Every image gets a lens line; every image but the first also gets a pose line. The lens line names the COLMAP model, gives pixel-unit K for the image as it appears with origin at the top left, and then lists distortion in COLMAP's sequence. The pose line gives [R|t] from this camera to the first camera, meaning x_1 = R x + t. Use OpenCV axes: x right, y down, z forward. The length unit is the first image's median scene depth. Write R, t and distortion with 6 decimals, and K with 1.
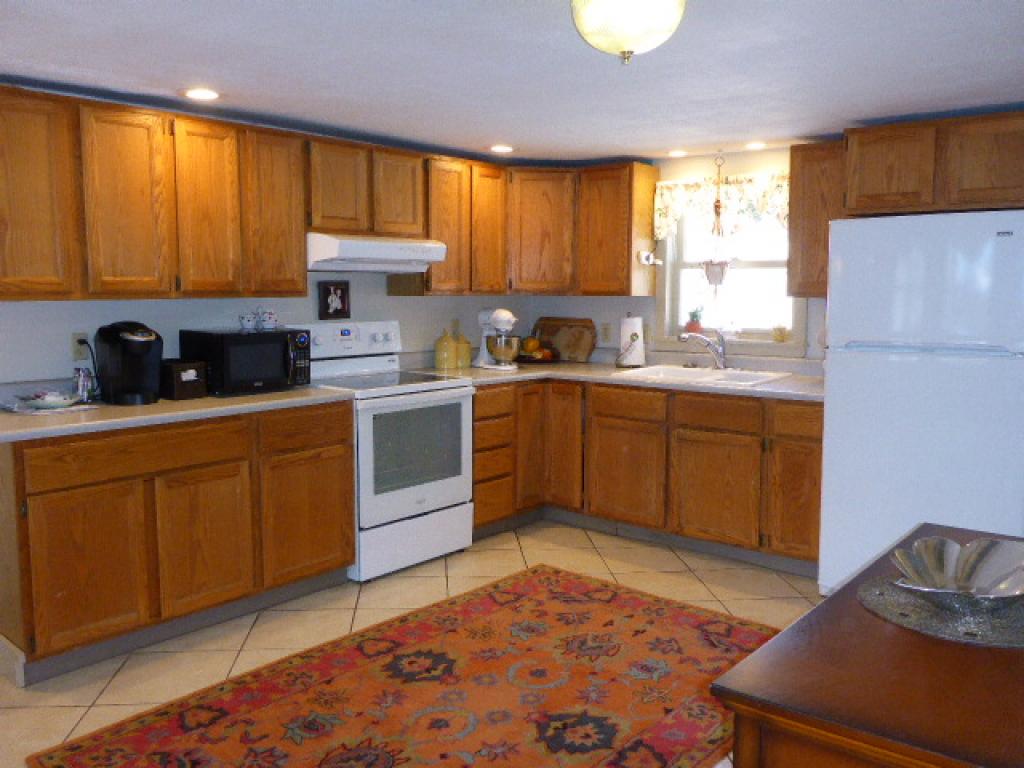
lens RADIAL K [[868.7, 0, 516.3], [0, 868.7, 386.4], [0, 0, 1]] dist [-0.019742, -0.023666]
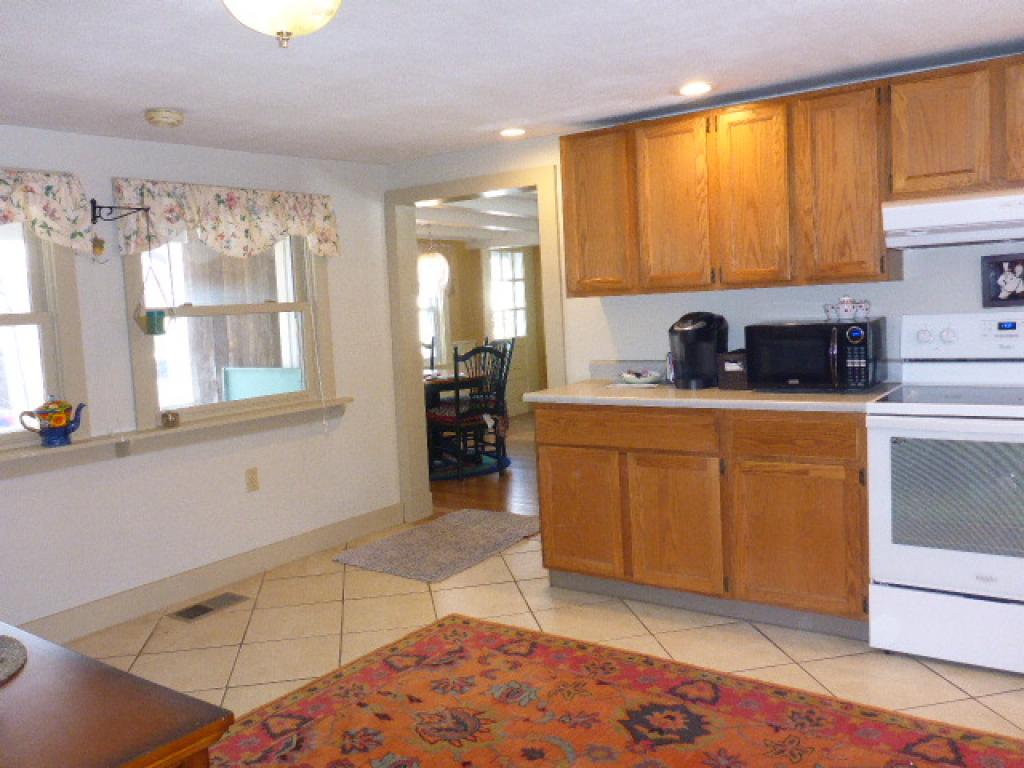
lens RADIAL K [[868.7, 0, 515.6], [0, 868.7, 377.7], [0, 0, 1]] dist [-0.019742, -0.023666]
pose [[0.066276, 0.084036, -0.994256, 0.628421], [-0.058487, 0.995061, 0.080206, -0.067548], [0.996086, 0.052835, 0.070863, 0.701505]]
